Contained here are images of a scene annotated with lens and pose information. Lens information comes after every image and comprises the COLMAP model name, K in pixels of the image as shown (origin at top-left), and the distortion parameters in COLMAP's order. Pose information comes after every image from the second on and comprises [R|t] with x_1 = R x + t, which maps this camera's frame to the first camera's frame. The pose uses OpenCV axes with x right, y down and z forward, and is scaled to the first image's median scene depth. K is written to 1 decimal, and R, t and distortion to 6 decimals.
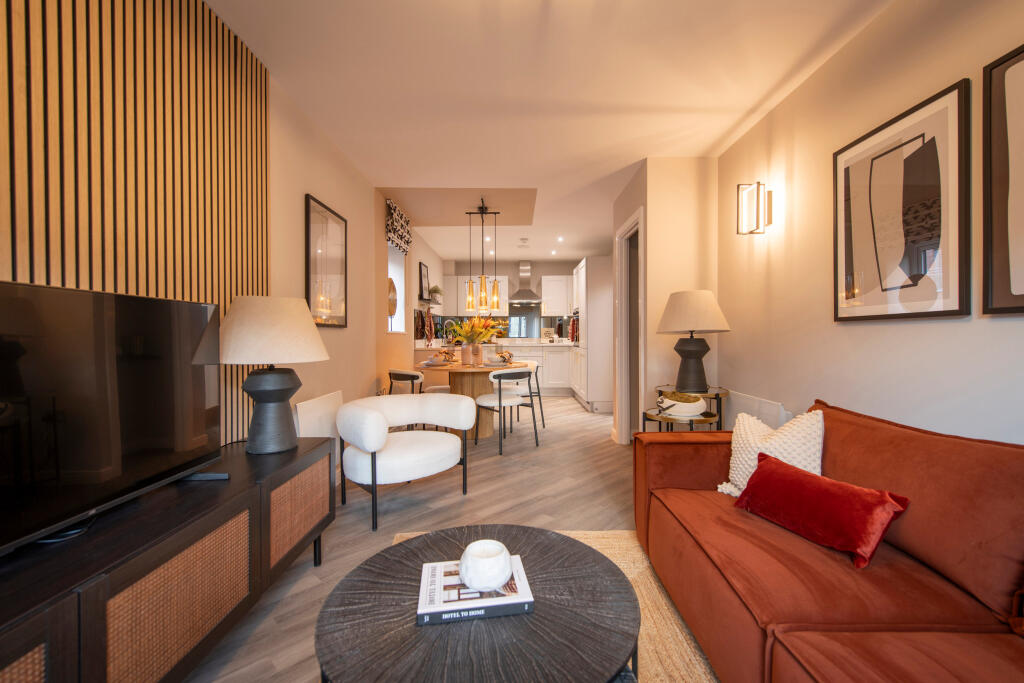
lens RADIAL K [[434.9, 0, 513.2], [0, 434.9, 337.6], [0, 0, 1]] dist [-0.000155, 0.000000]
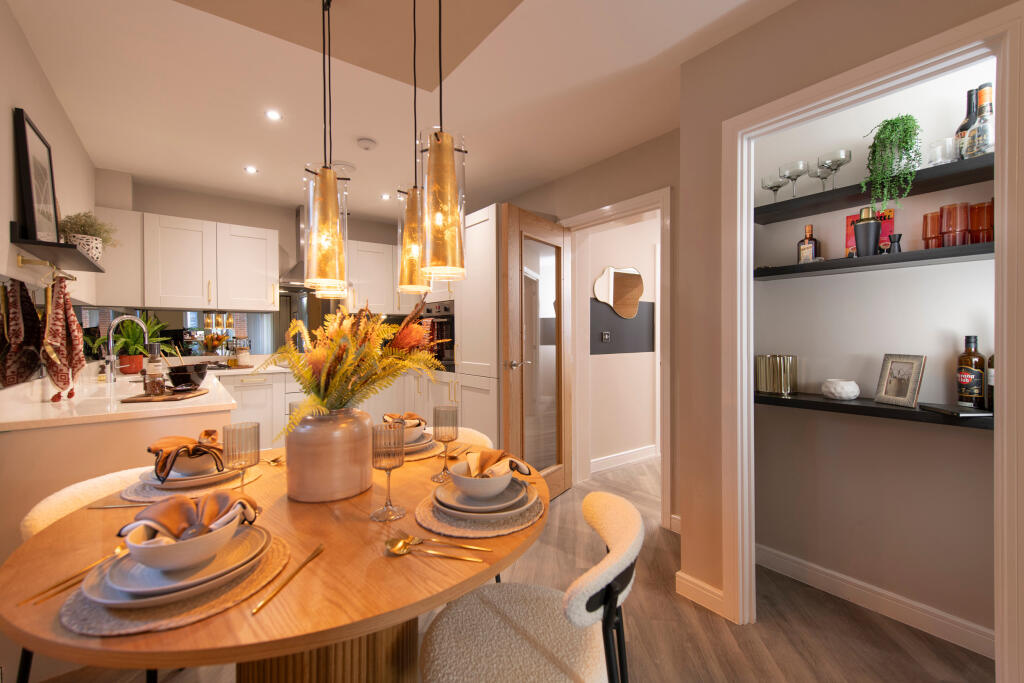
lens RADIAL K [[430.8, 0, 512.6], [0, 430.8, 339.8], [0, 0, 1]] dist [0.007425, -0.001386]
pose [[0.794405, -0.005374, 0.607365, -0.111187], [0.003716, 0.999985, 0.003987, -0.019859], [-0.607377, -0.000910, 0.794413, 0.494470]]
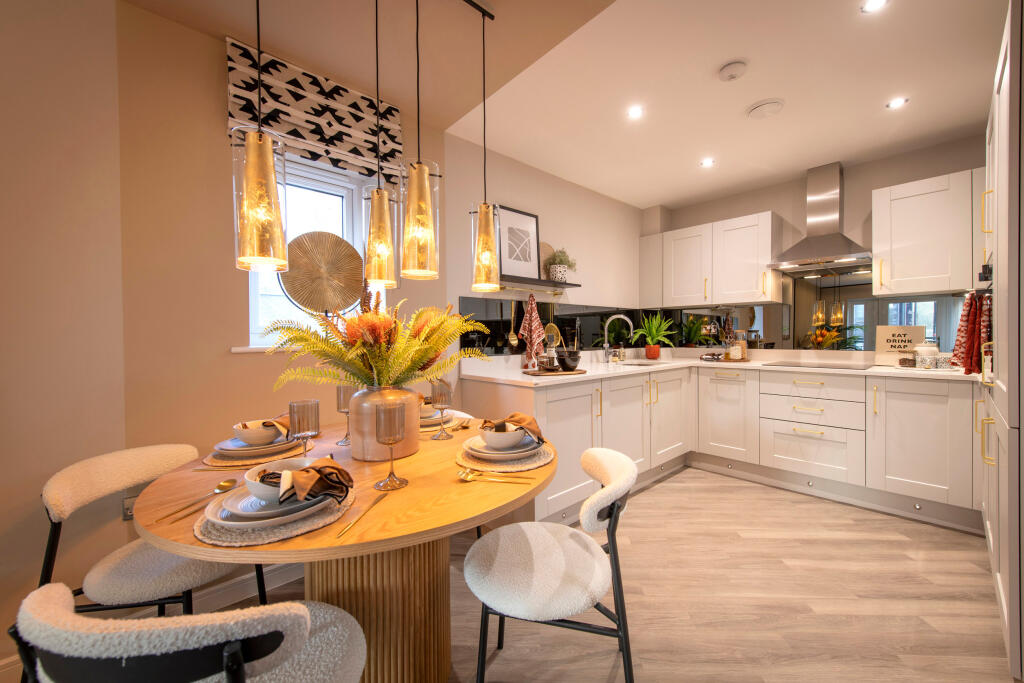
lens RADIAL K [[401.8, 0, 513.0], [0, 401.8, 339.0], [0, 0, 1]] dist [0.006058, -0.001038]
pose [[0.680077, 0.005882, -0.733117, 0.123985], [0.001201, 0.999958, 0.009137, -0.016518], [0.733140, -0.007094, 0.680041, 0.585403]]
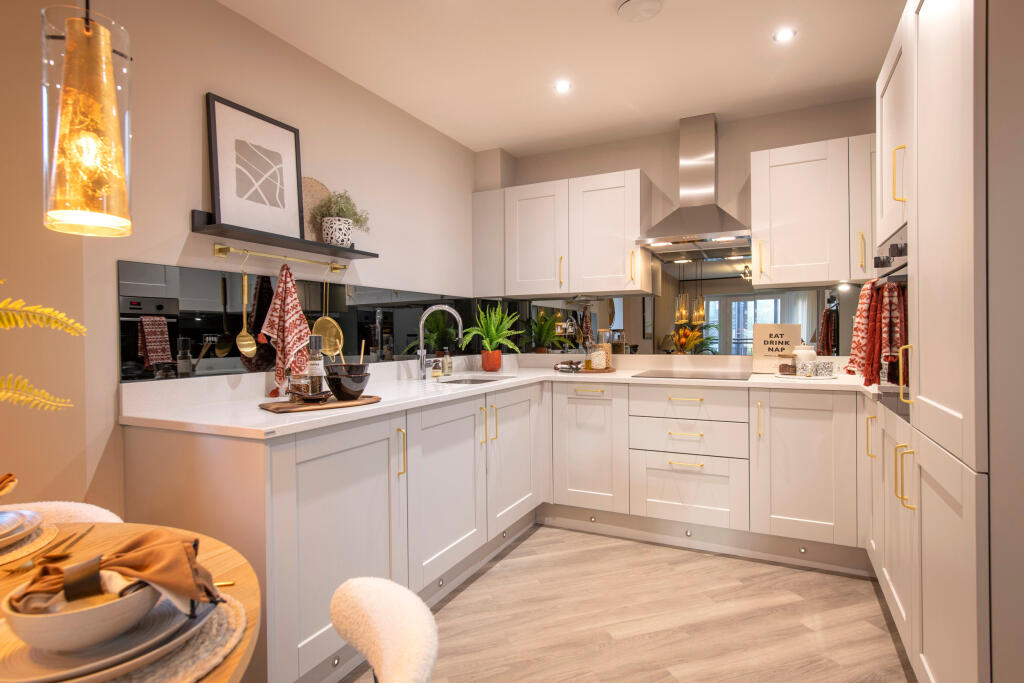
lens RADIAL K [[537.2, 0, 516.5], [0, 537.2, 339.6], [0, 0, 1]] dist [0.005195, 0.000751]
pose [[0.899666, -0.000233, -0.436578, 0.091149], [0.003919, 0.999964, 0.007544, -0.016971], [0.436561, -0.008498, 0.899635, 0.658486]]
